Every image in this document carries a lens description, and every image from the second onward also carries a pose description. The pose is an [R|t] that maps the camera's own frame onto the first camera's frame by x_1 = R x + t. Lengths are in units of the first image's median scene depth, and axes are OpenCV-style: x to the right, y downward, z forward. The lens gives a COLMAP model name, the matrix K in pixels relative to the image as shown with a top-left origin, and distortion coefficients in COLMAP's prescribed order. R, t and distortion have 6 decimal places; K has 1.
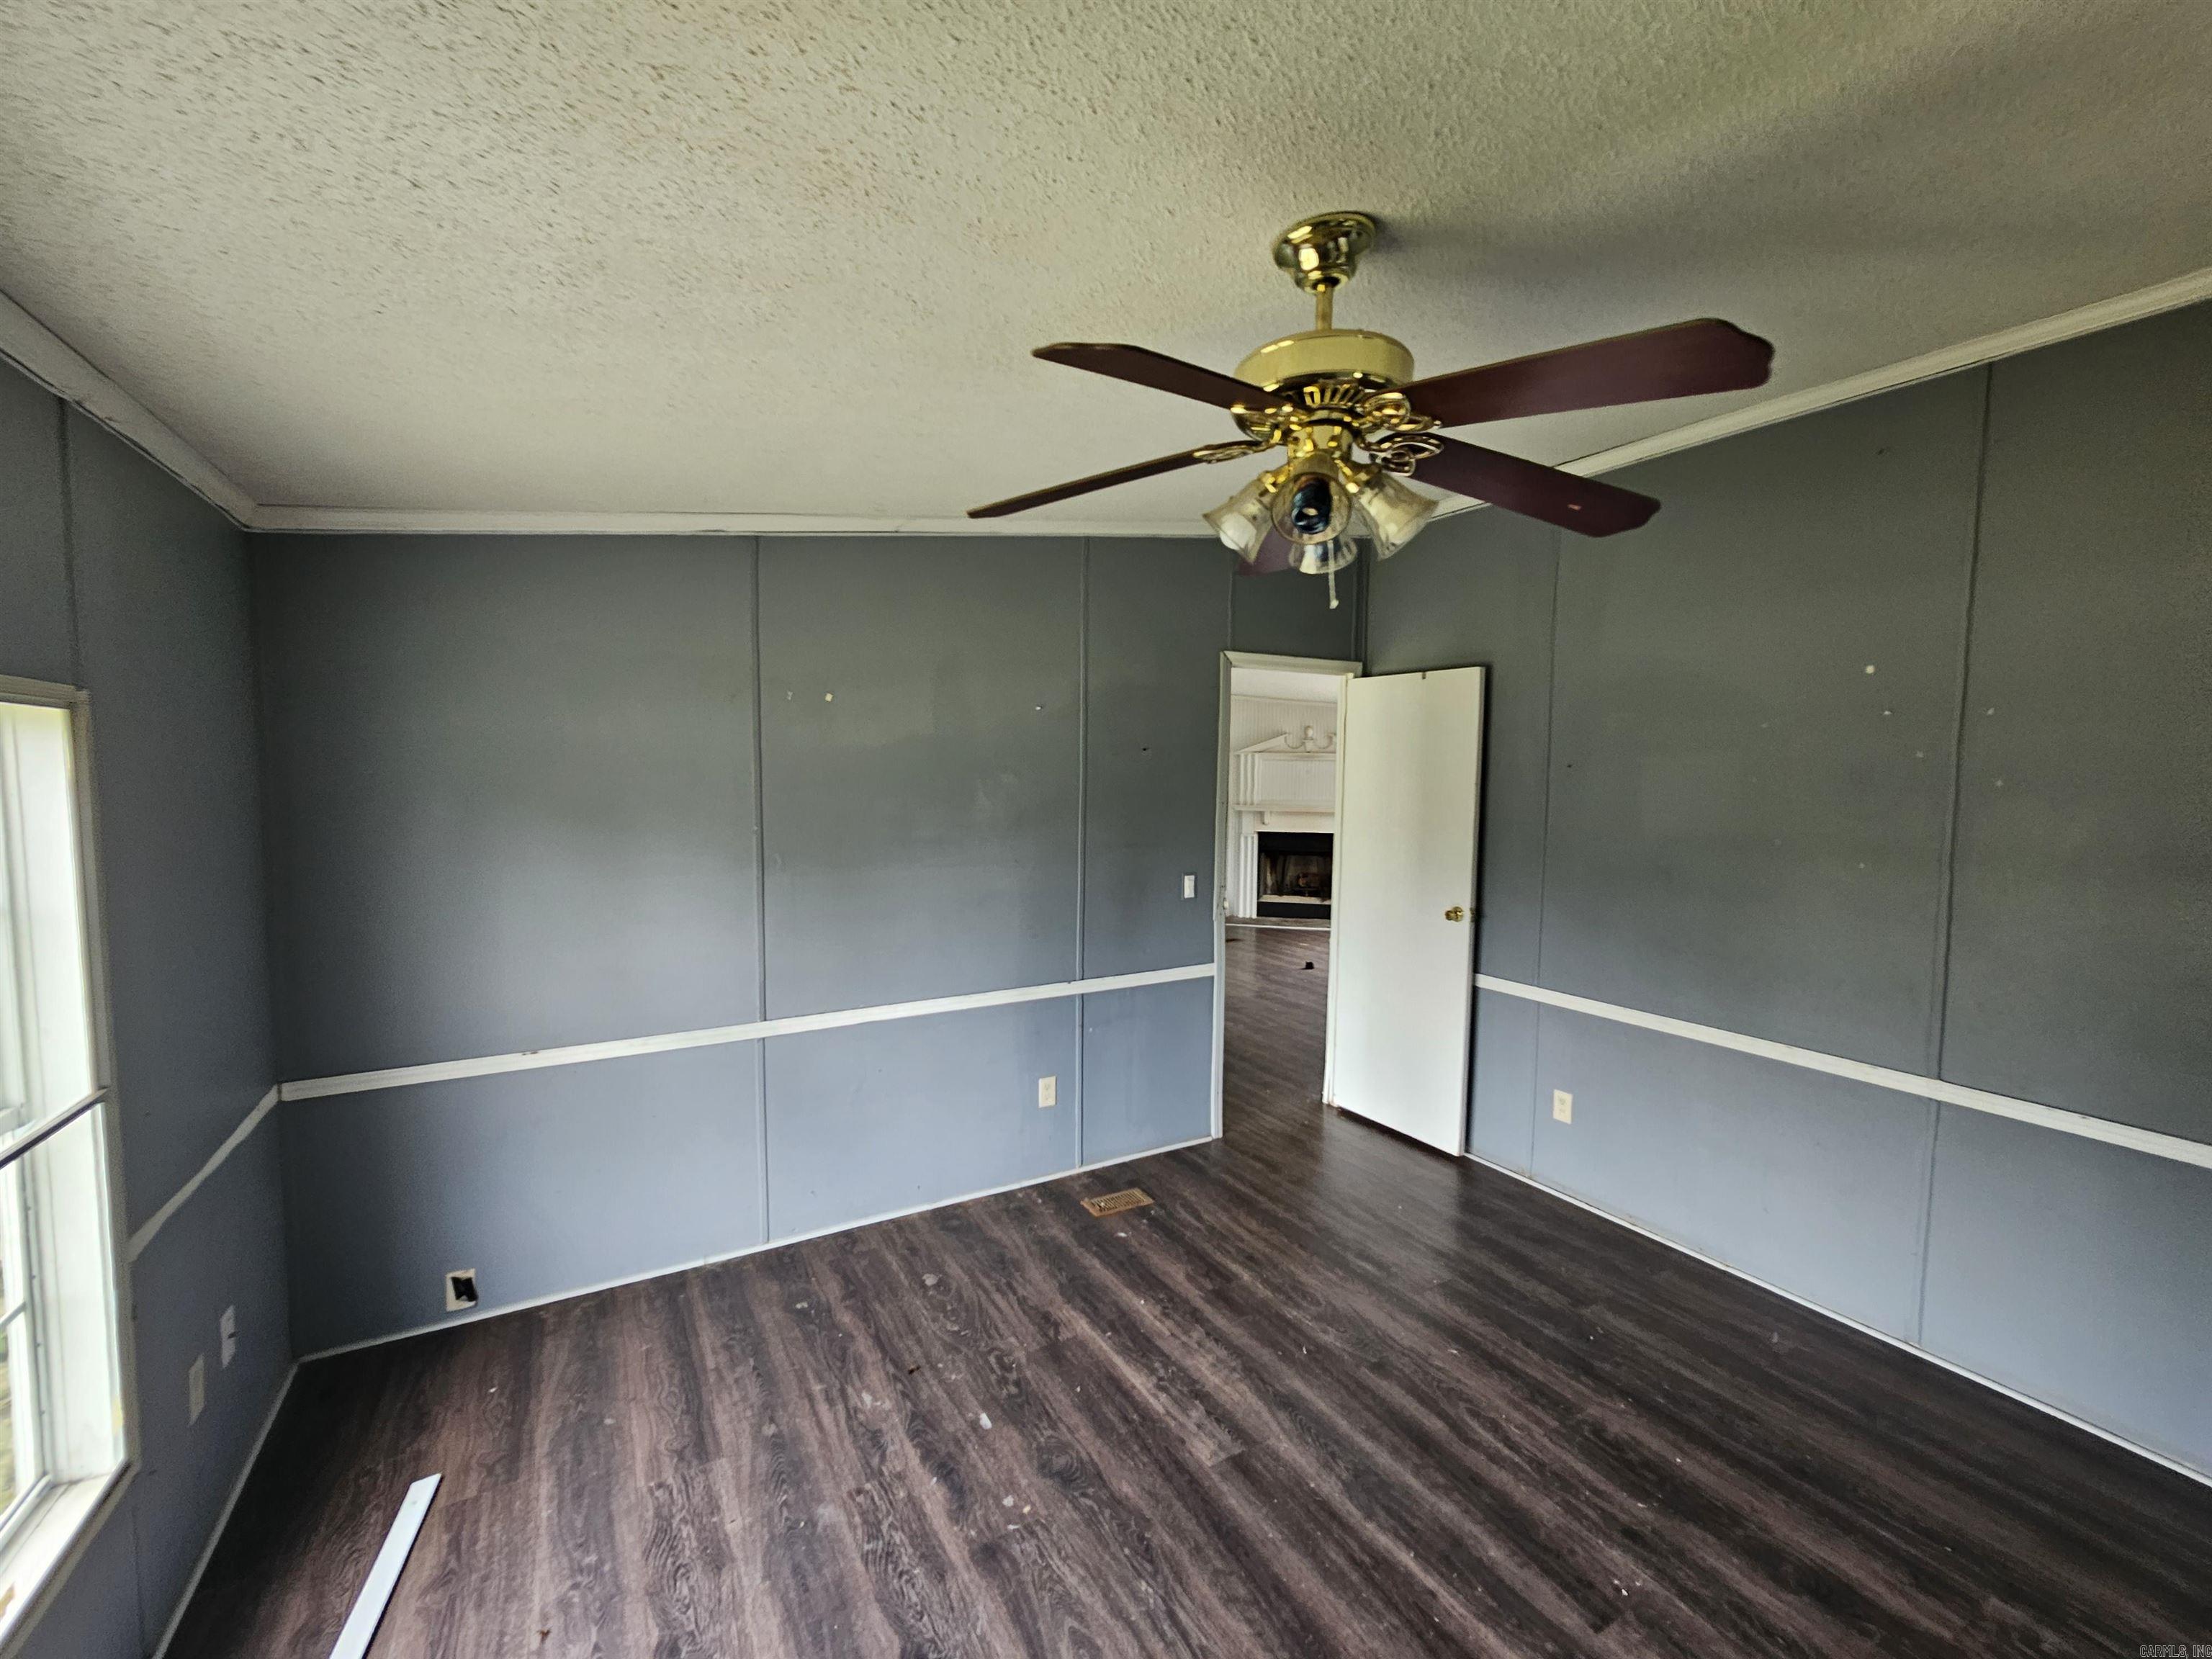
lens RADIAL K [[909.7, 0, 1113.6], [0, 909.7, 831.7], [0, 0, 1]] dist [-0.006740, 0.003880]
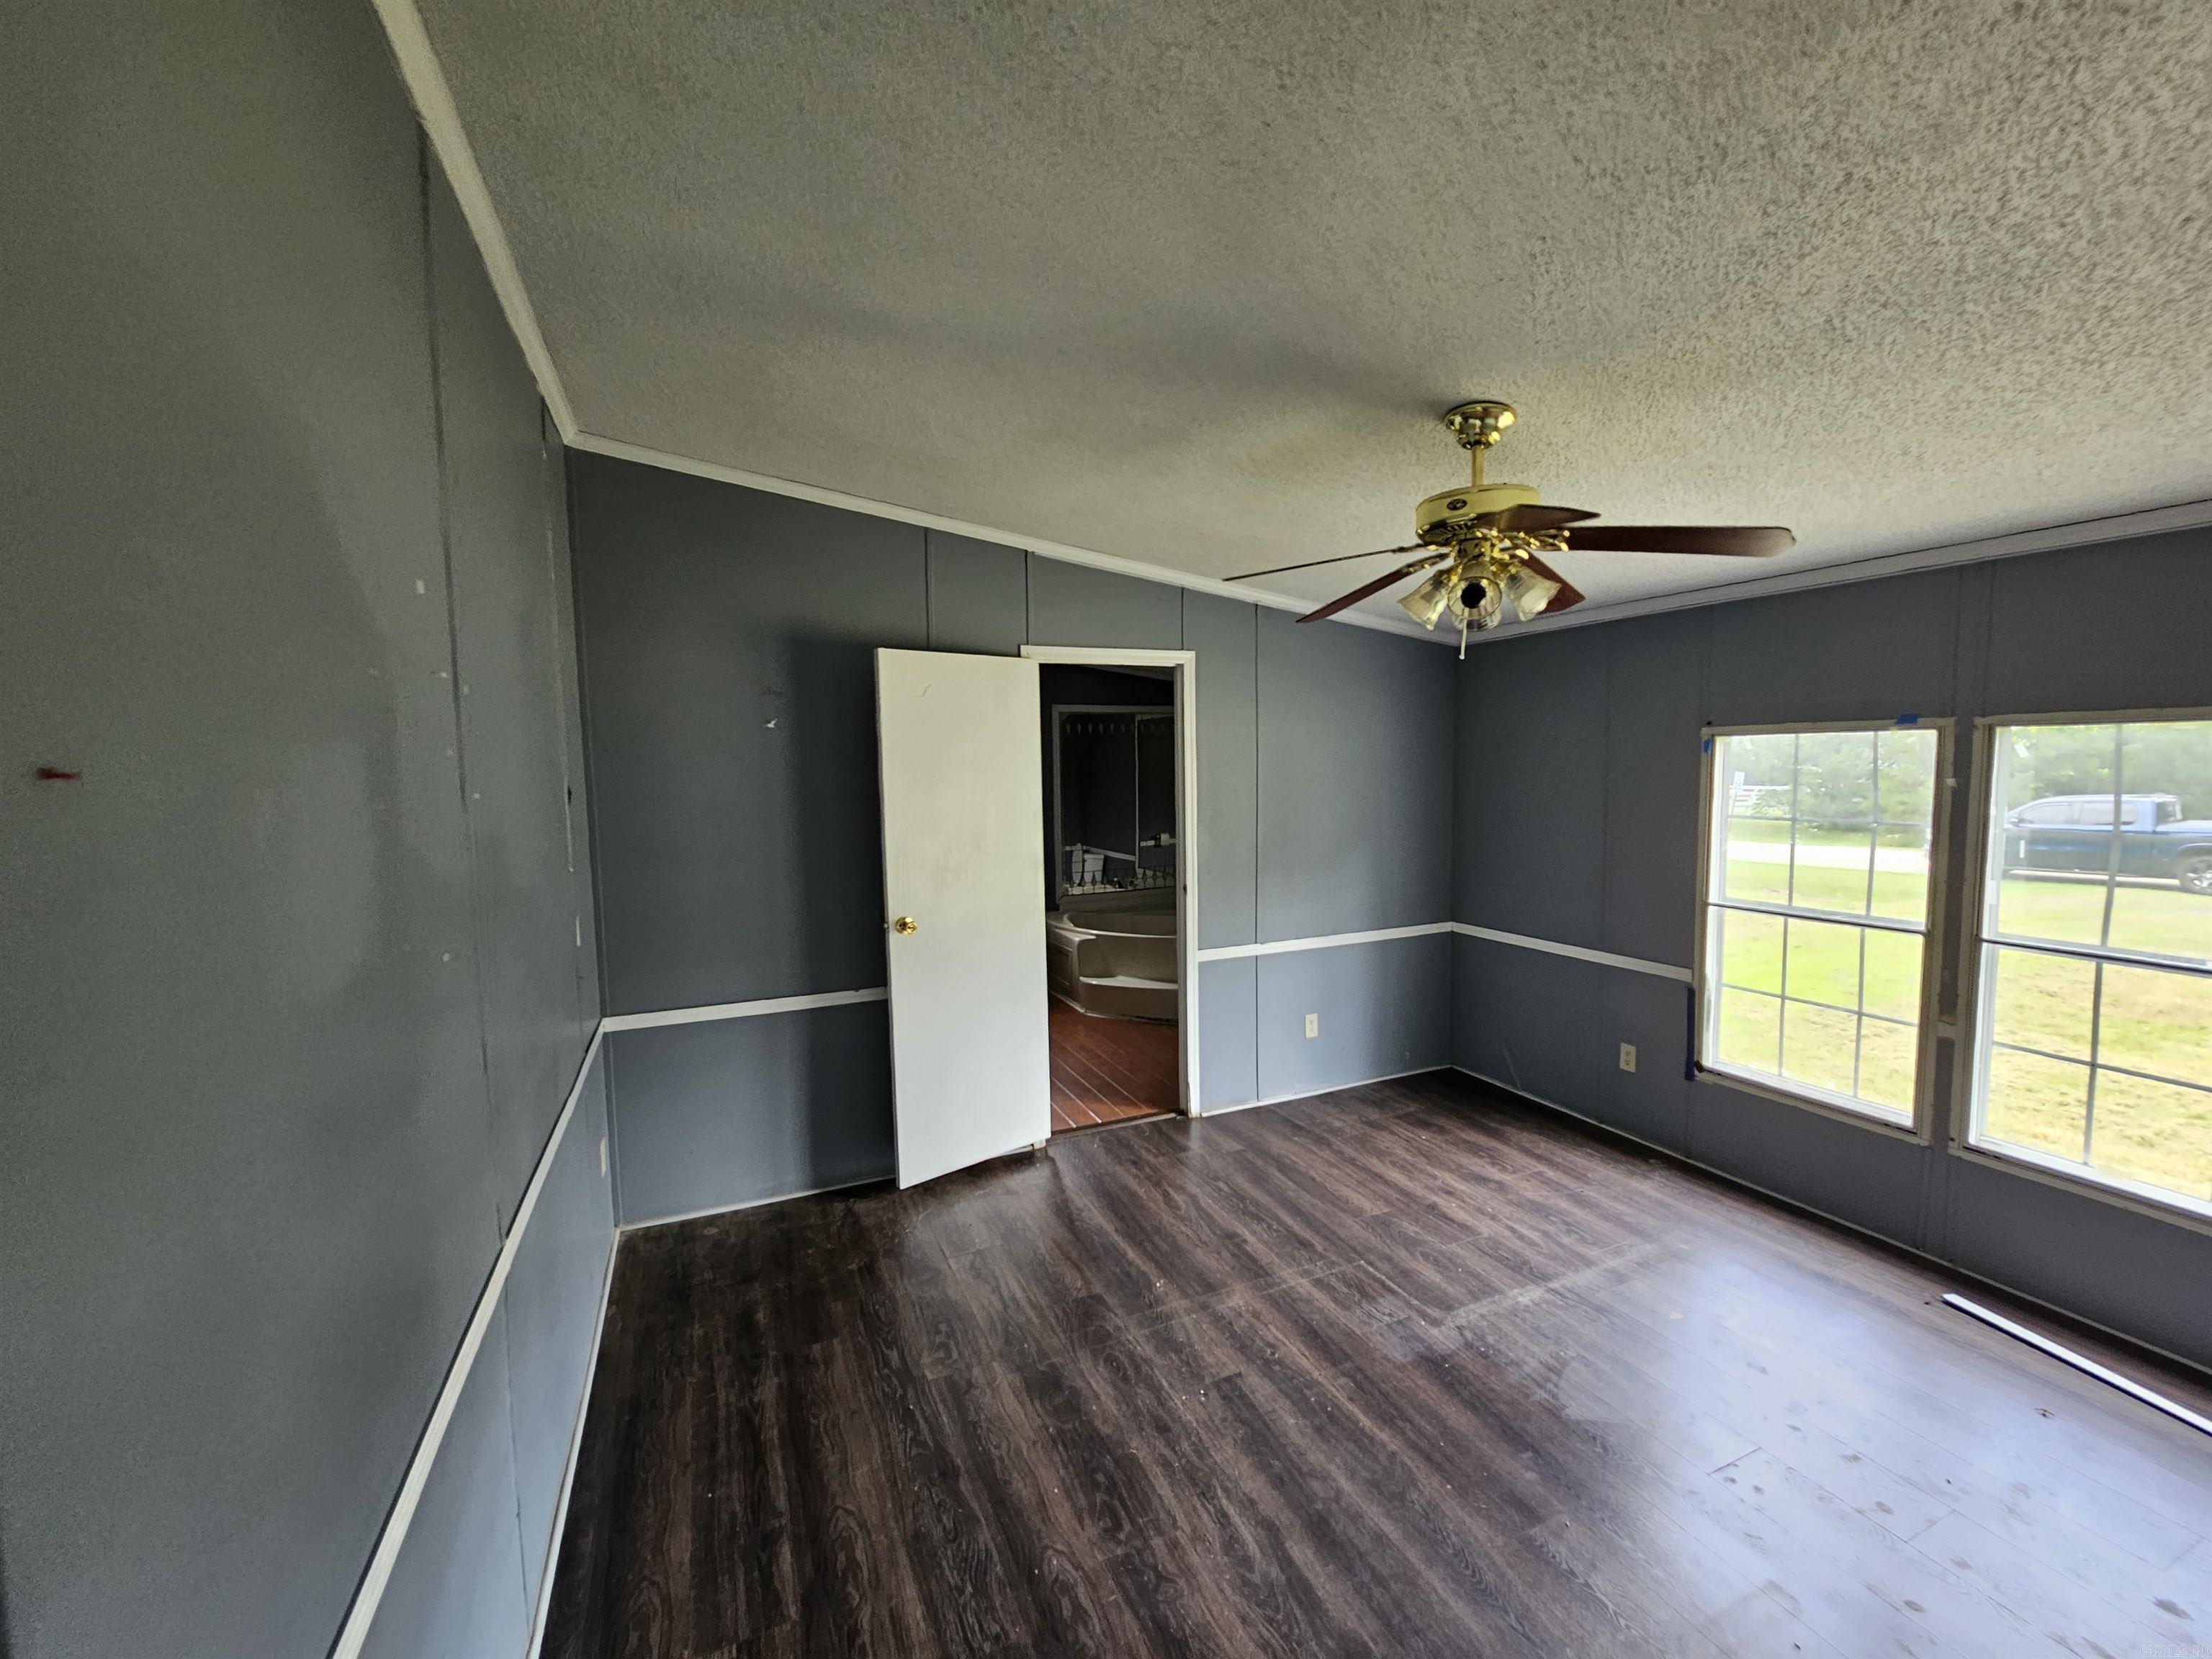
lens RADIAL K [[909.7, 0, 1113.6], [0, 909.7, 831.7], [0, 0, 1]] dist [-0.006740, 0.003880]
pose [[-0.994001, -0.000294, 0.109373, 0.414388], [0.015450, 0.989591, 0.143079, -0.121115], [-0.108276, 0.143910, -0.983649, 1.667043]]
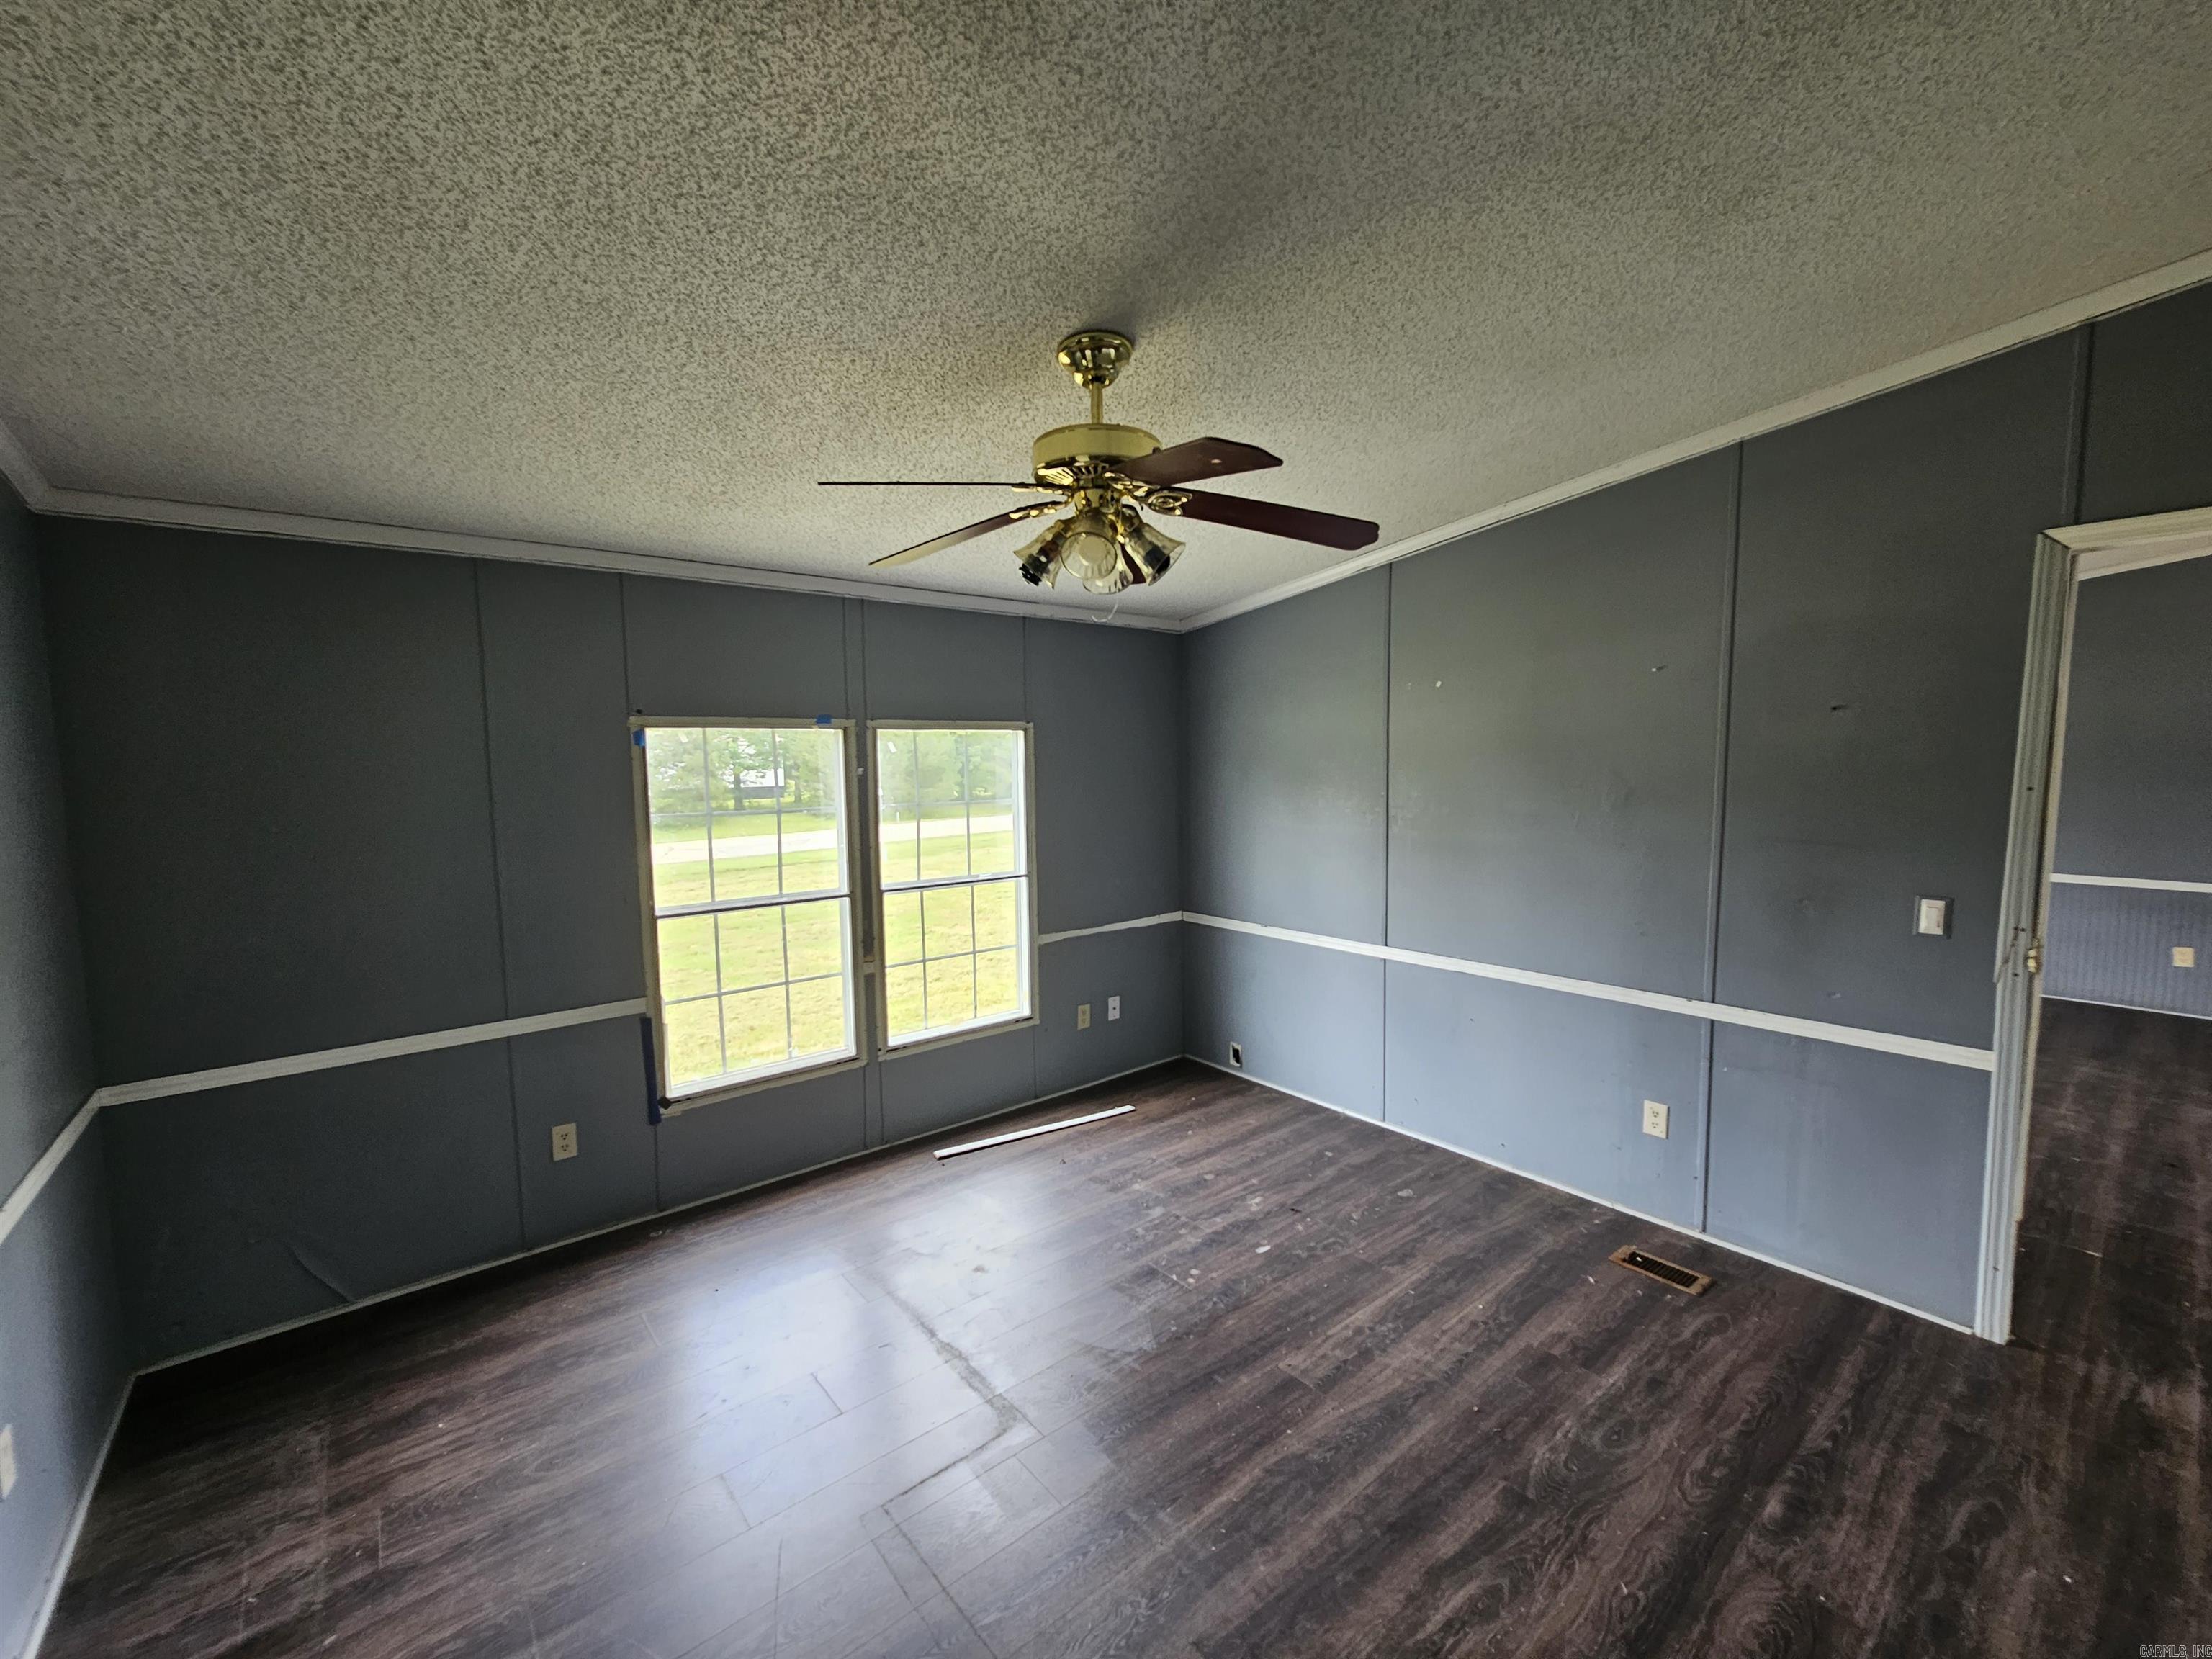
lens RADIAL K [[909.7, 0, 1113.6], [0, 909.7, 831.7], [0, 0, 1]] dist [-0.006740, 0.003880]
pose [[0.162838, 0.075323, -0.983773, 1.007829], [-0.053012, 0.996309, 0.067508, -0.021036], [0.985228, 0.041159, 0.166230, 0.522938]]
